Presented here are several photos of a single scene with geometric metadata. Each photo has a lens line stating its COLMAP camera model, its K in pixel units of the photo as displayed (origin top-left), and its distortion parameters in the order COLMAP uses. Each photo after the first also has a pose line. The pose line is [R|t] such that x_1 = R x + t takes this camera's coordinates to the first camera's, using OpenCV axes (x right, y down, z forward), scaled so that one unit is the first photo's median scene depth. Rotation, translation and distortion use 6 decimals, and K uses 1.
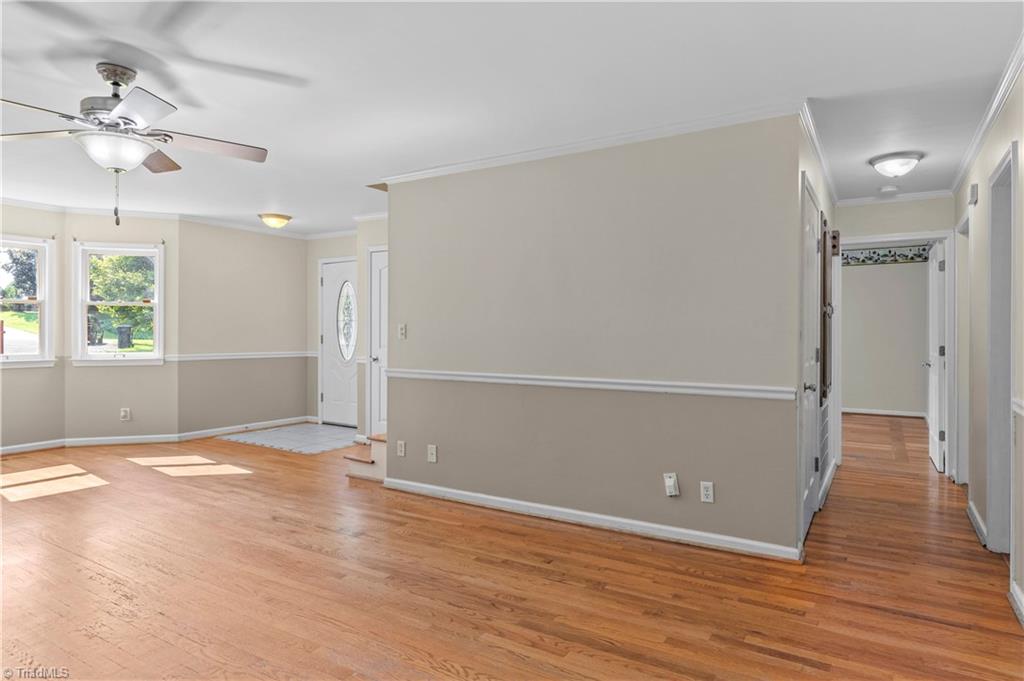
lens RADIAL K [[589.9, 0, 536.8], [0, 589.9, 332.2], [0, 0, 1]] dist [-0.005916, -0.002304]
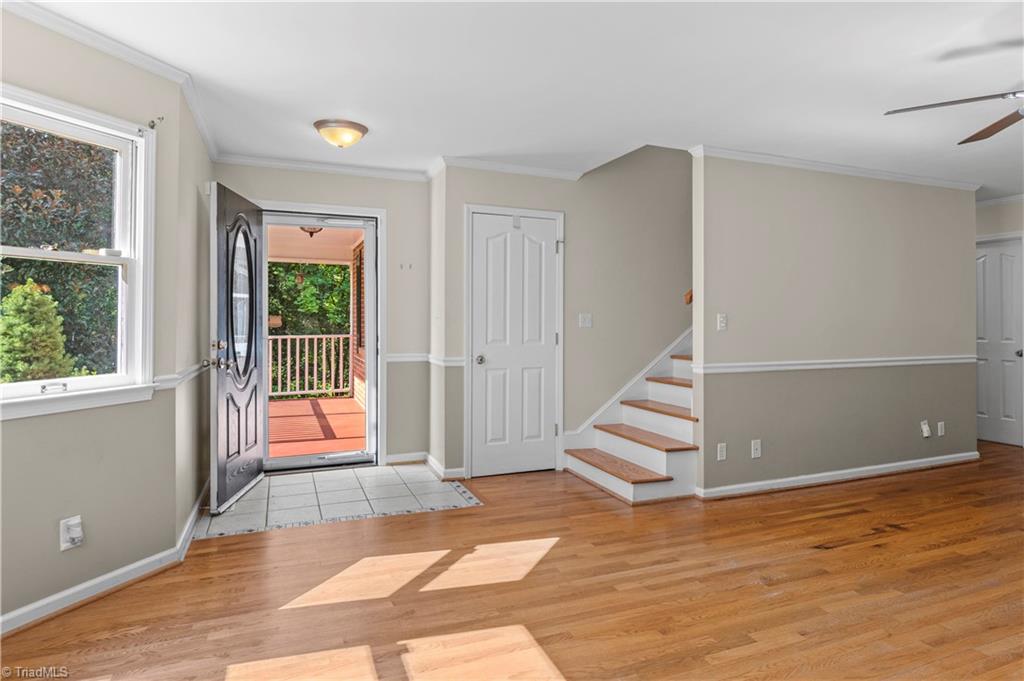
lens RADIAL K [[601.2, 0, 542.9], [0, 601.2, 315.3], [0, 0, 1]] dist [-0.001278, -0.000155]
pose [[0.590421, 0.001934, 0.807093, -1.299391], [0.001406, 0.999993, -0.003425, -0.010905], [-0.807094, 0.003157, 0.590414, 0.773669]]
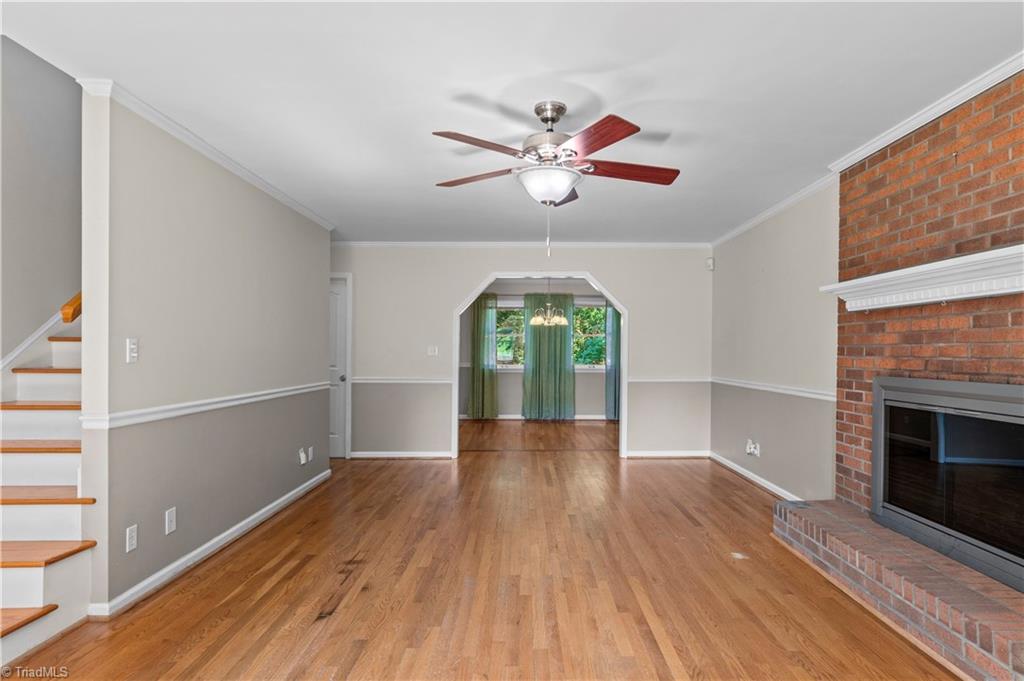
lens RADIAL K [[578.6, 0, 531.6], [0, 578.6, 354.1], [0, 0, 1]] dist [0.004024, 0.000712]
pose [[-0.516595, -0.012014, 0.856146, -1.112738], [-0.009868, 0.999919, 0.008077, -0.008443], [-0.856173, -0.004276, -0.516672, 1.091837]]
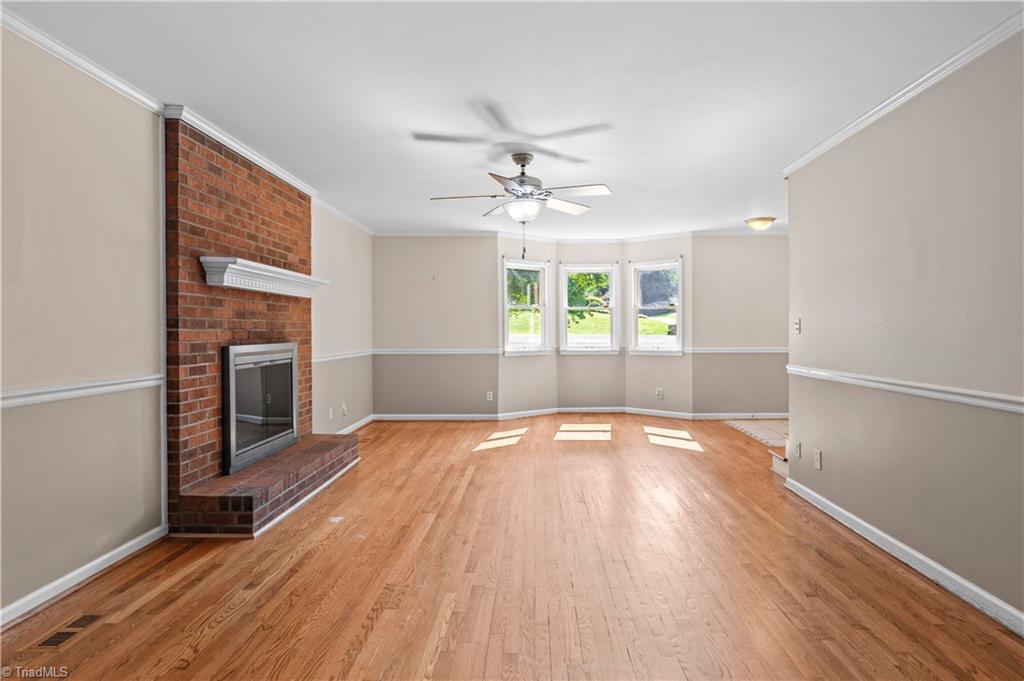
lens RADIAL K [[589.9, 0, 536.8], [0, 589.9, 332.2], [0, 0, 1]] dist [-0.005916, -0.002304]
pose [[0.505337, -0.002962, -0.862917, 0.431985], [0.006788, 0.999977, 0.000543, 0.005127], [0.862895, -0.006132, 0.505345, 0.180136]]
